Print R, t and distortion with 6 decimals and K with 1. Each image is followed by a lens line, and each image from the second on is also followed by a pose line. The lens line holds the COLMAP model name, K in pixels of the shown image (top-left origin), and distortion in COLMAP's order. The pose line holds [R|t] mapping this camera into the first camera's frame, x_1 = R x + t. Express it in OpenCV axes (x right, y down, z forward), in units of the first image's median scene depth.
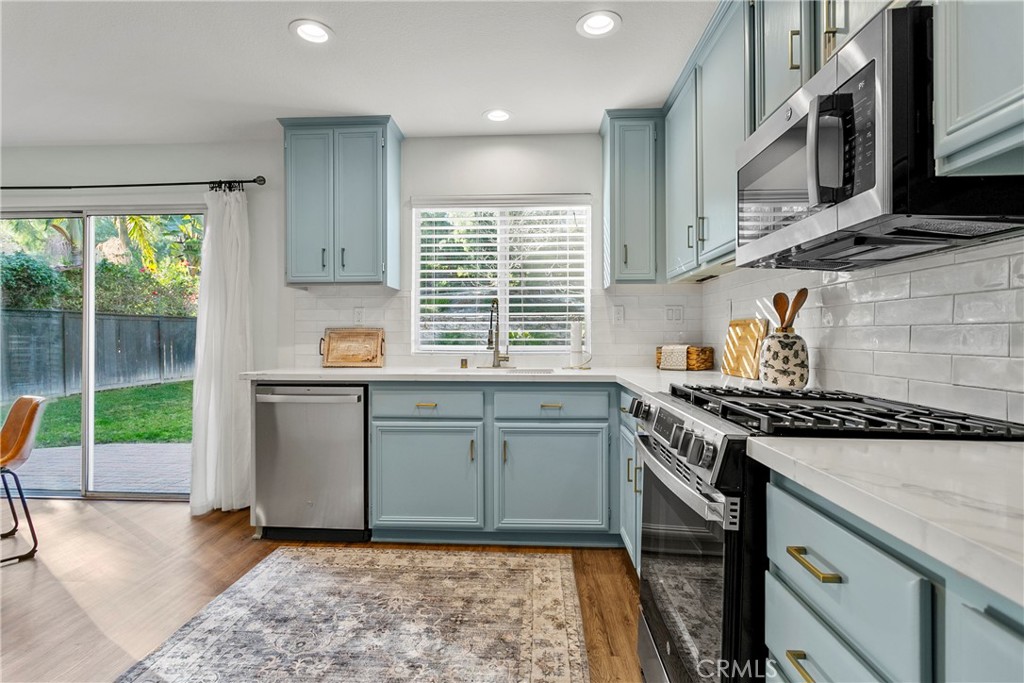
lens RADIAL K [[509.9, 0, 469.9], [0, 509.9, 339.2], [0, 0, 1]] dist [-0.002603, -0.000226]
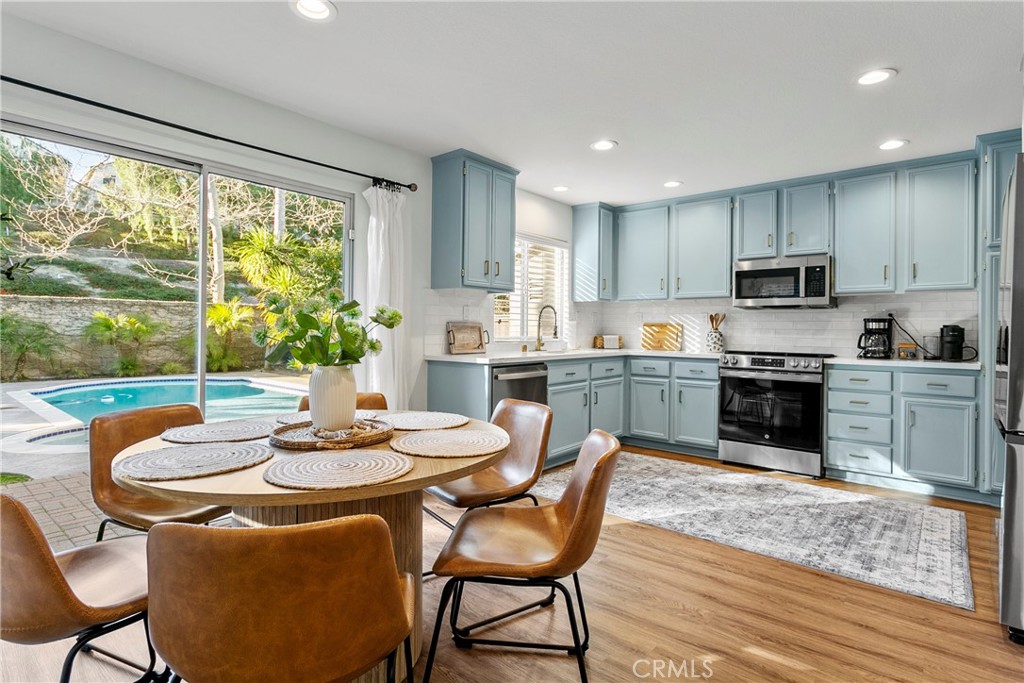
lens RADIAL K [[511.1, 0, 505.5], [0, 511.1, 332.4], [0, 0, 1]] dist [-0.000827, -0.000154]
pose [[0.603535, 0.003030, 0.797331, -1.180211], [-0.007474, 0.999970, 0.001857, 0.000166], [-0.797302, -0.007080, 0.603540, 0.167570]]
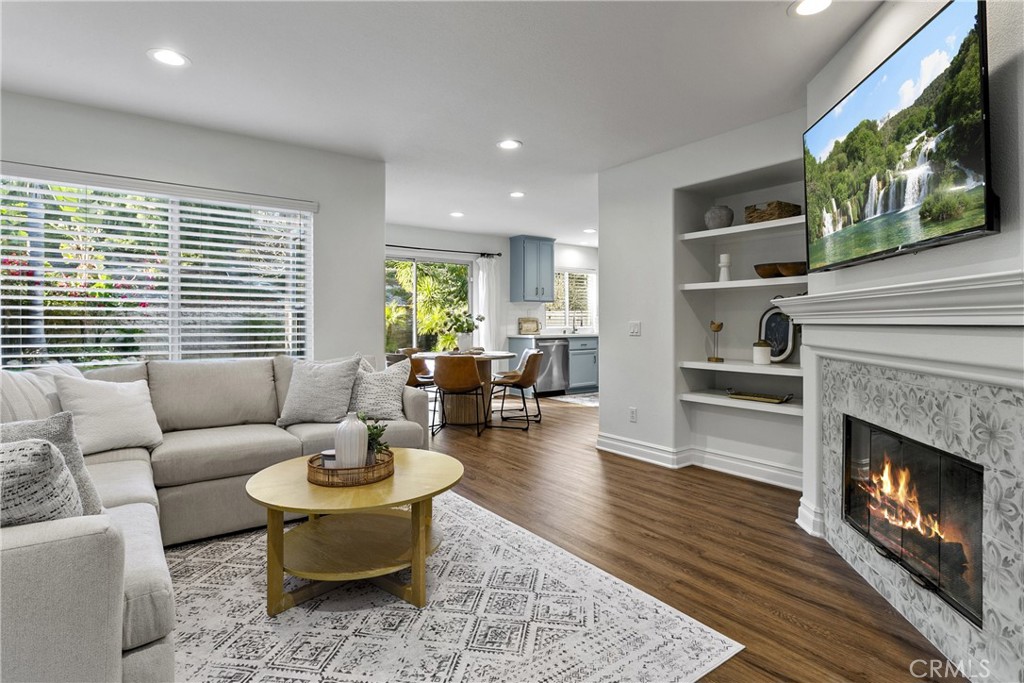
lens RADIAL K [[511.1, 0, 505.5], [0, 511.1, 332.4], [0, 0, 1]] dist [-0.000827, -0.000154]
pose [[0.776477, -0.011495, 0.630040, -1.874119], [0.002217, 0.999877, 0.015511, 0.007748], [-0.630141, -0.010647, 0.776408, -0.836809]]
